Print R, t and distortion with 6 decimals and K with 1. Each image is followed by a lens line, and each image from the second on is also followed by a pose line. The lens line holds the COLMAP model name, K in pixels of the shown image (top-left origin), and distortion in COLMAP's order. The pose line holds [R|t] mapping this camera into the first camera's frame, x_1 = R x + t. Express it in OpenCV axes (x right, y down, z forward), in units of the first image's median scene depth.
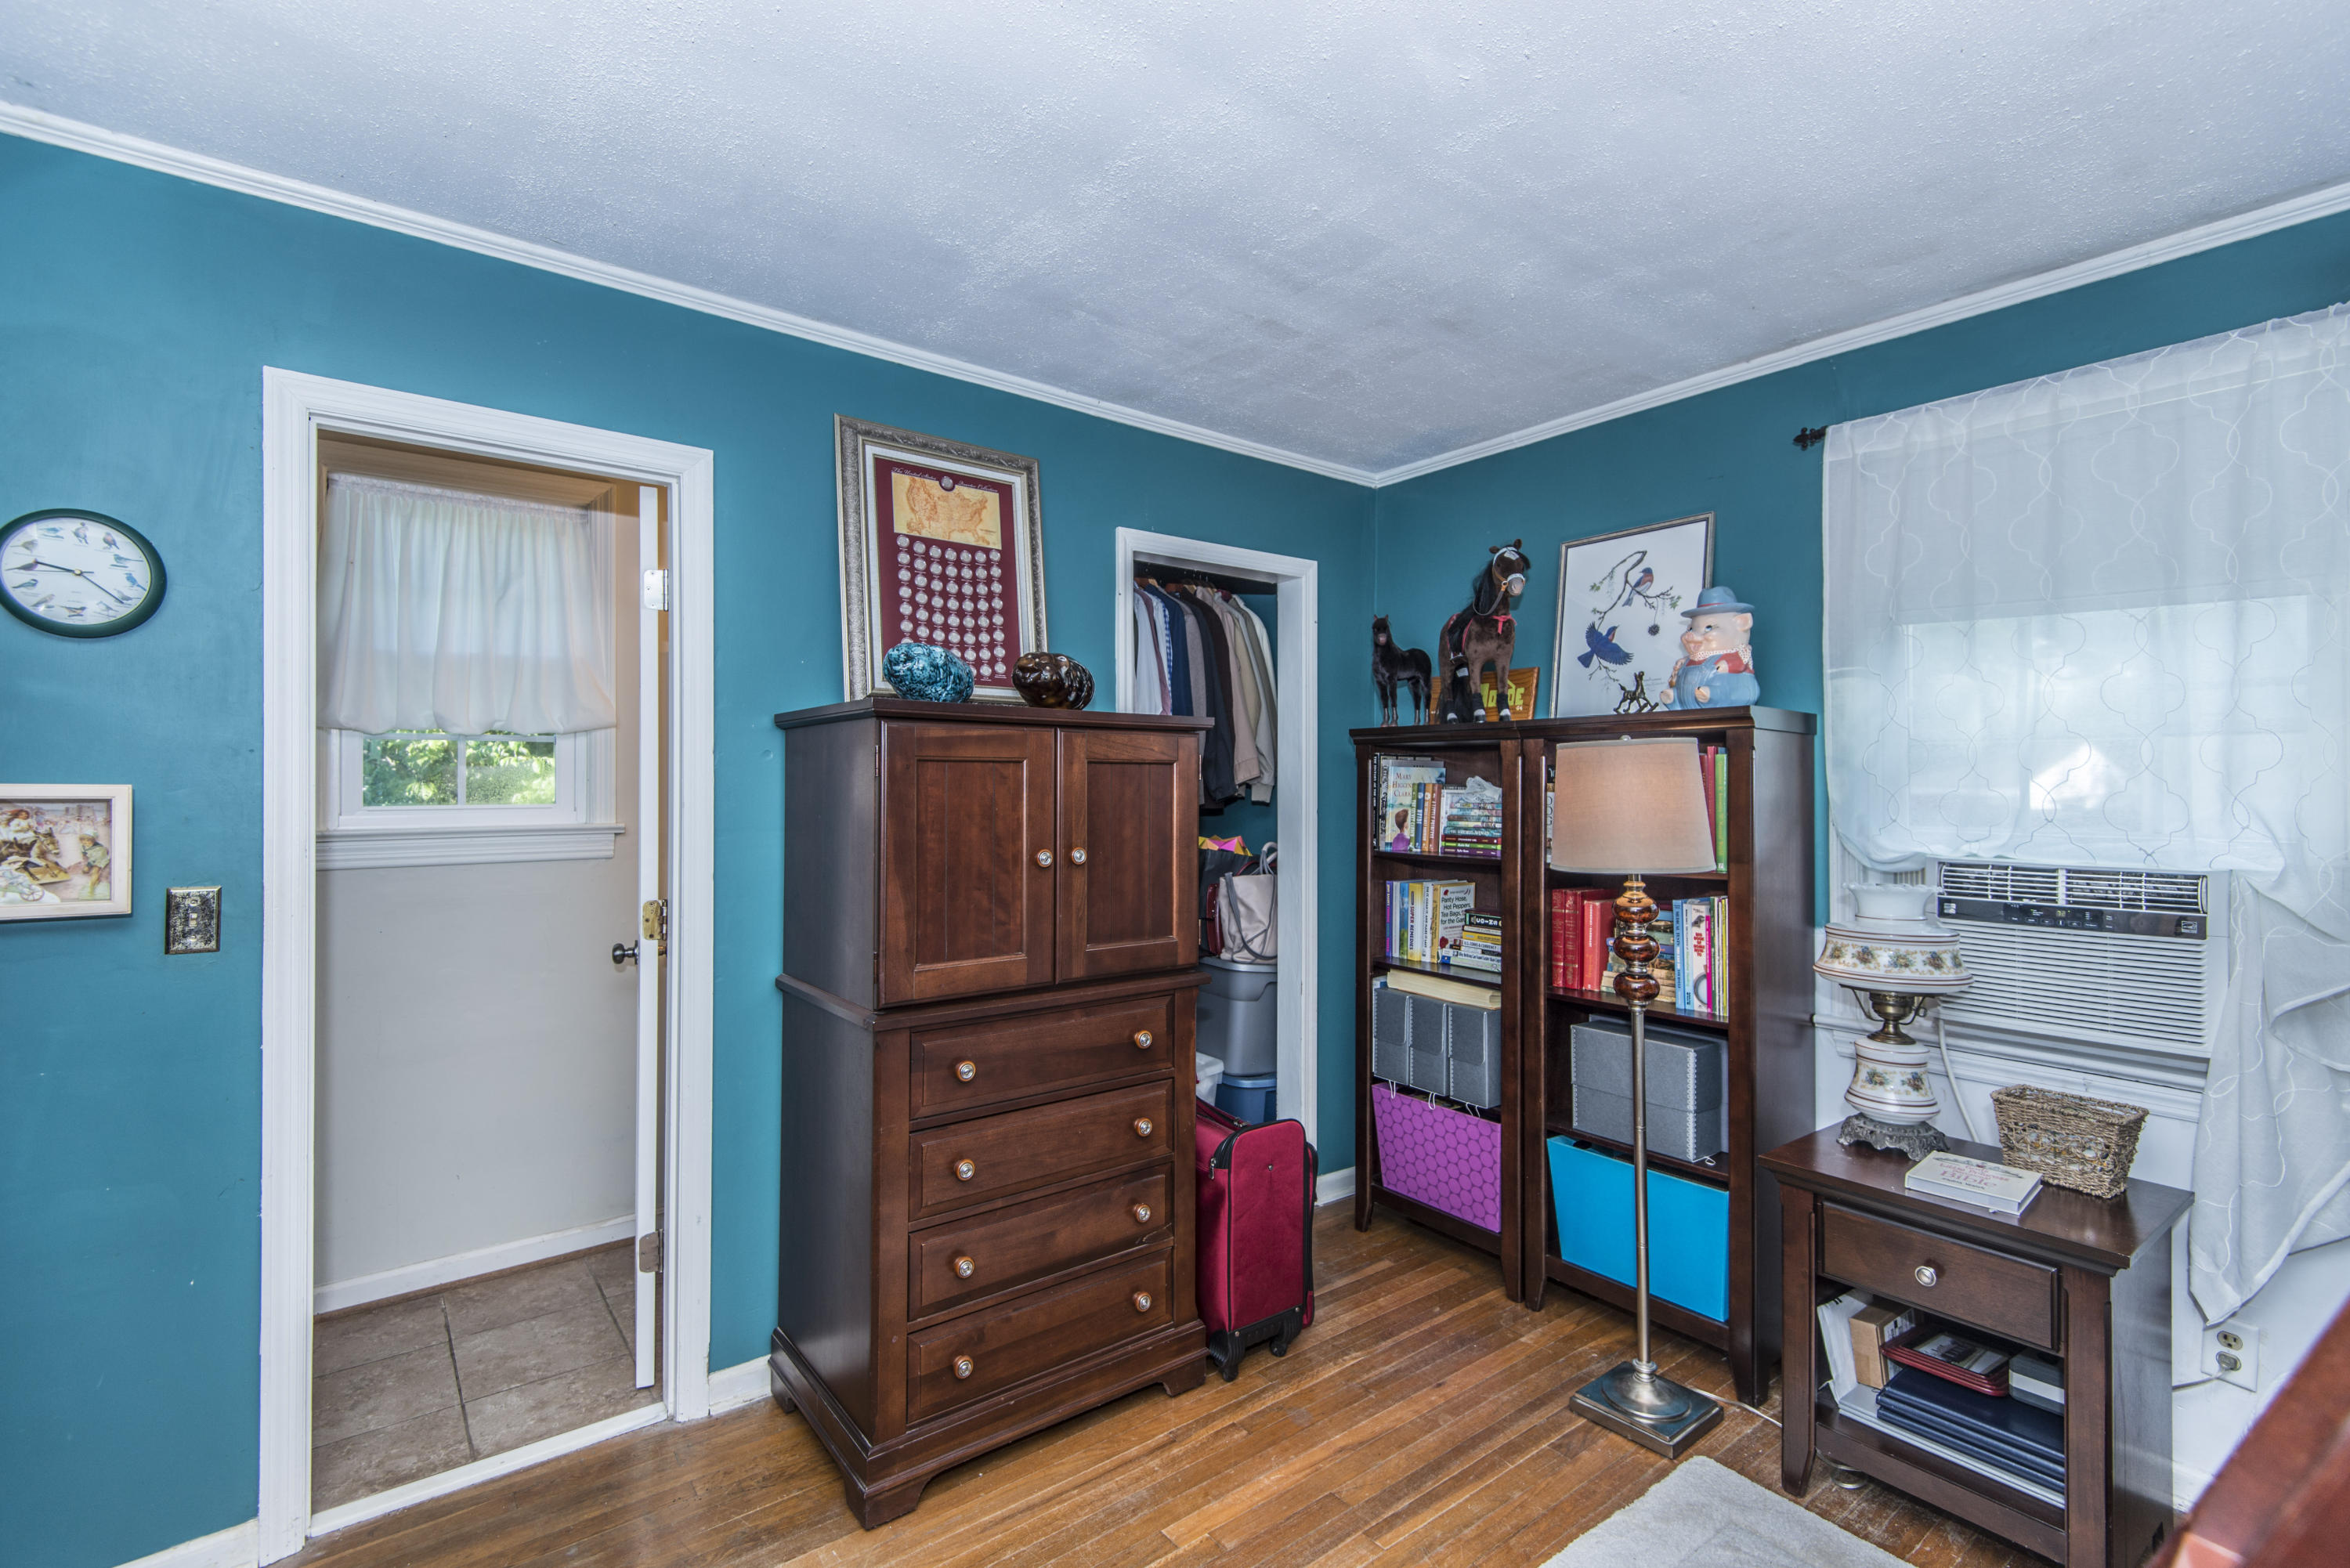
lens RADIAL K [[1060.6, 0, 1182.8], [0, 1060.6, 776.9], [0, 0, 1]] dist [0.036943, -0.021995]
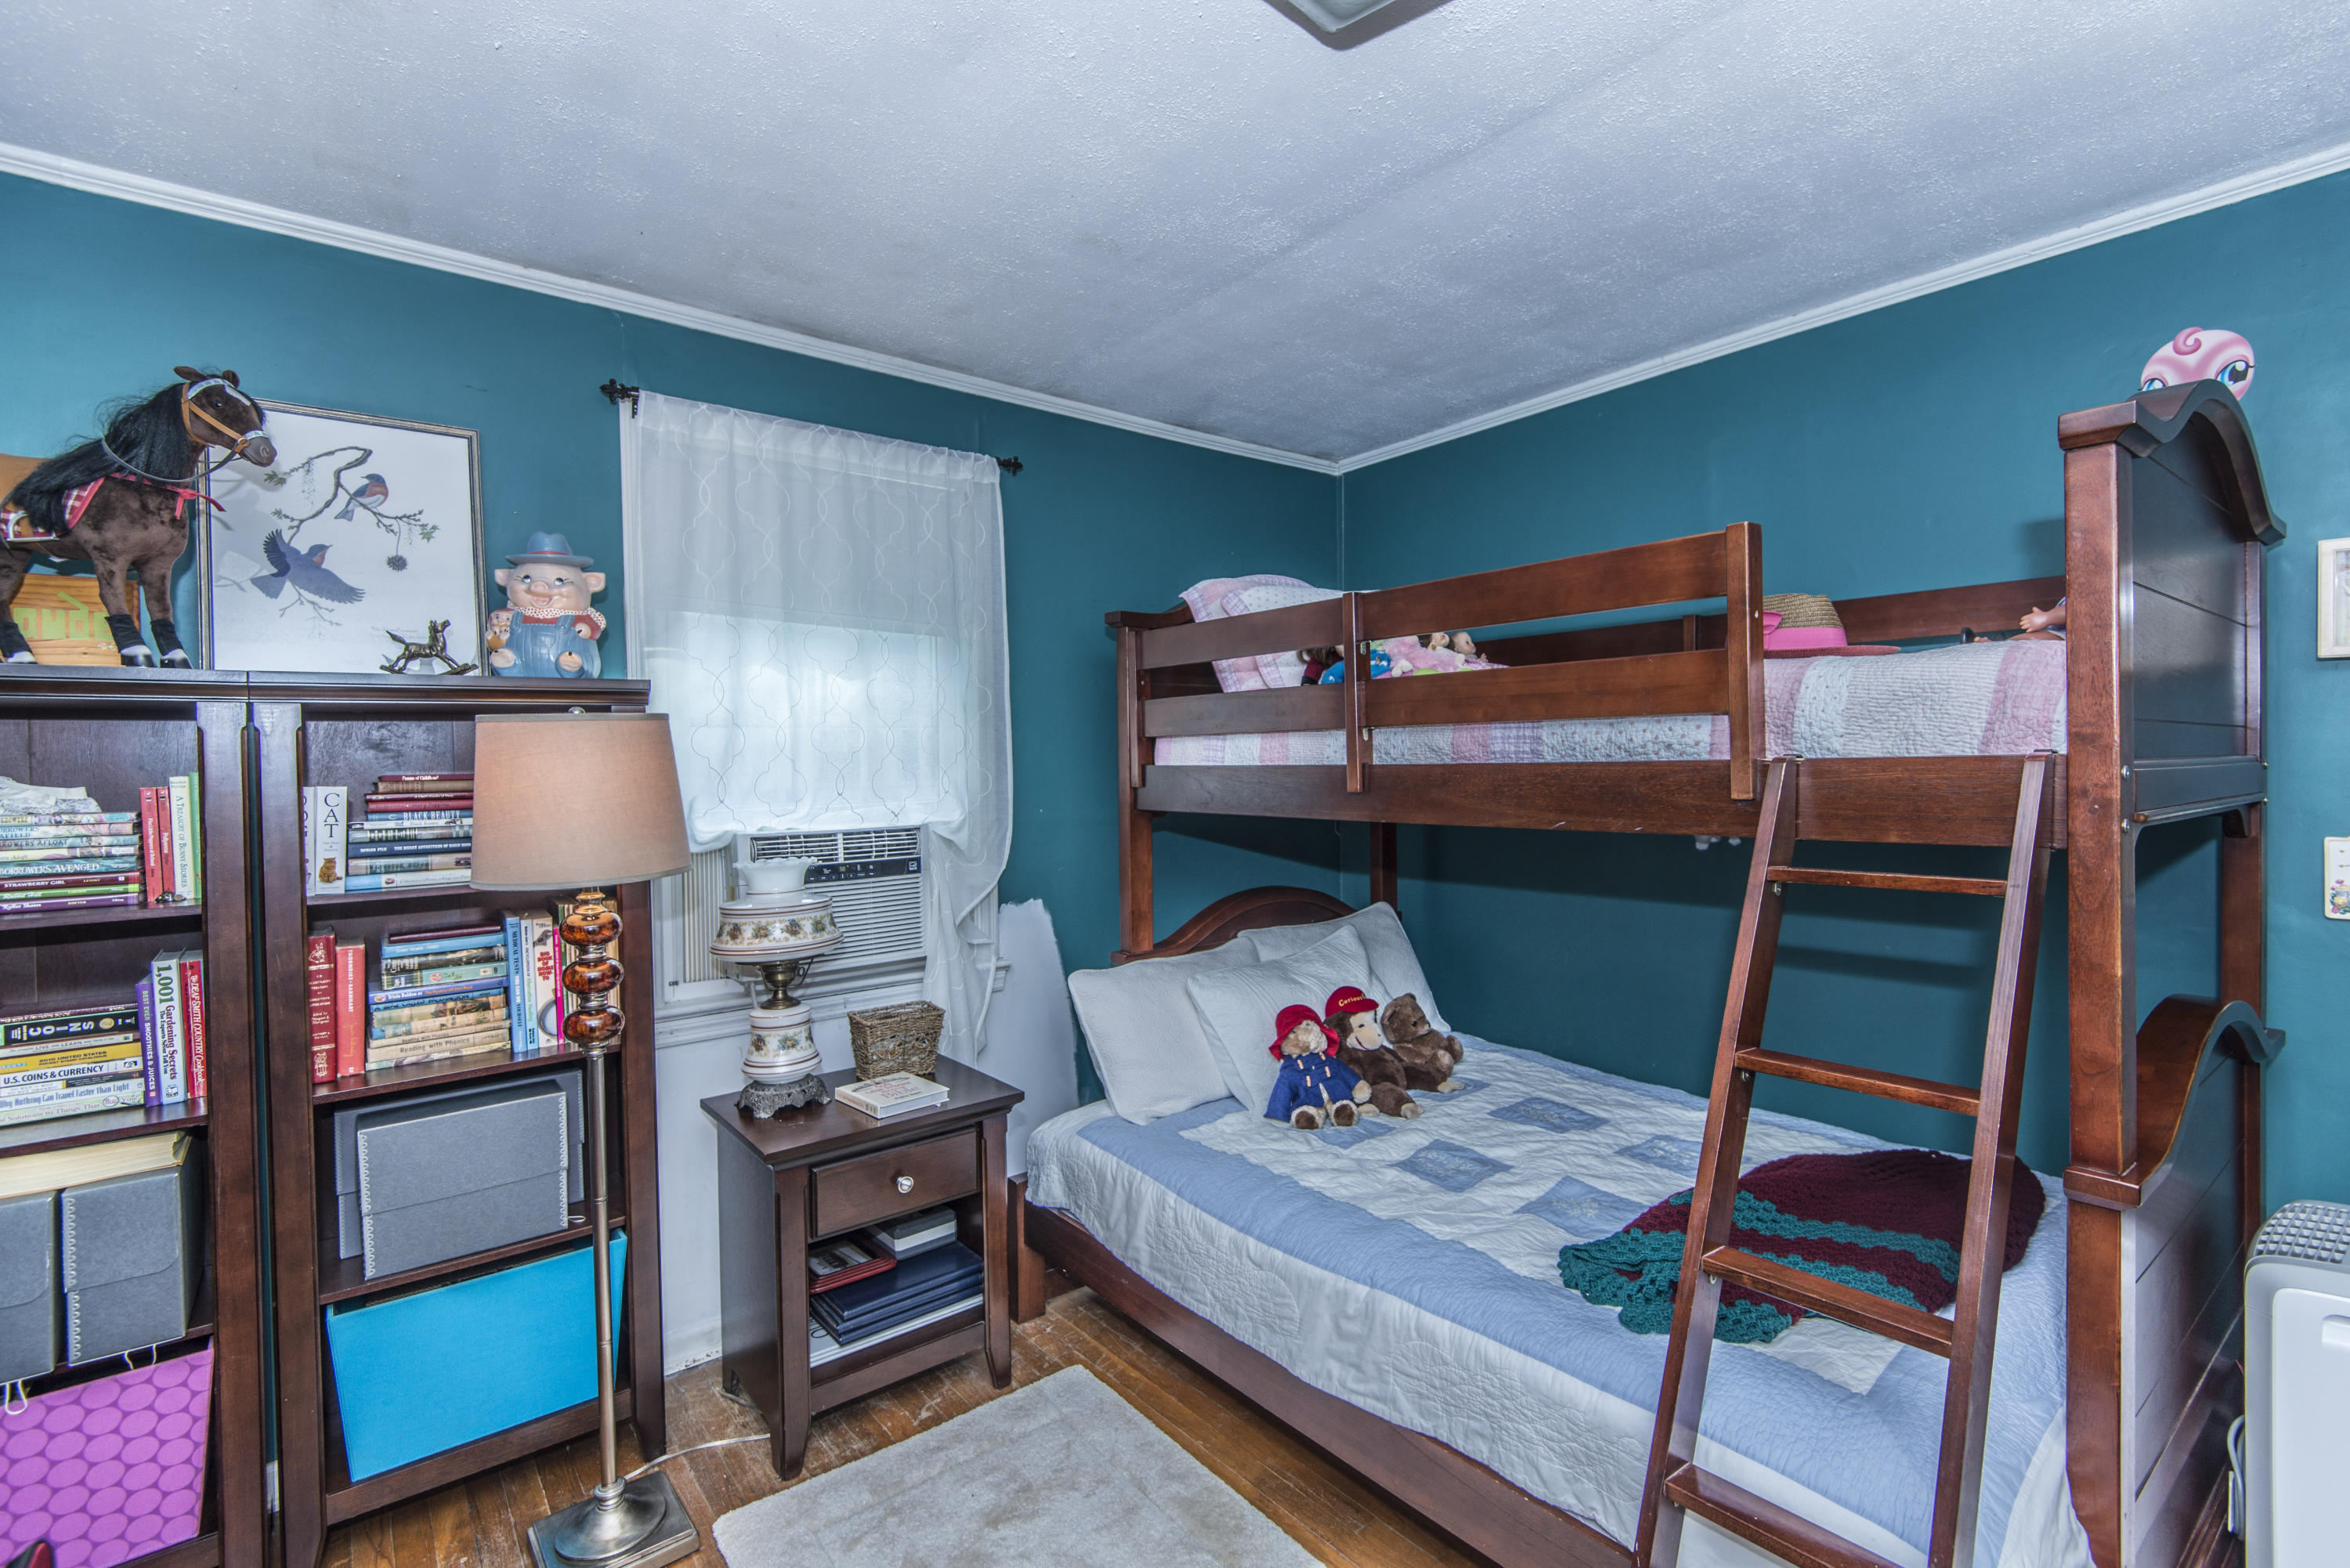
lens RADIAL K [[1060.6, 0, 1182.8], [0, 1060.6, 776.9], [0, 0, 1]] dist [0.036943, -0.021995]
pose [[-0.016985, -0.018413, 0.999686, -0.373795], [0.012927, 0.999743, 0.018633, 0.003278], [-0.999772, 0.013239, -0.016743, 0.571406]]
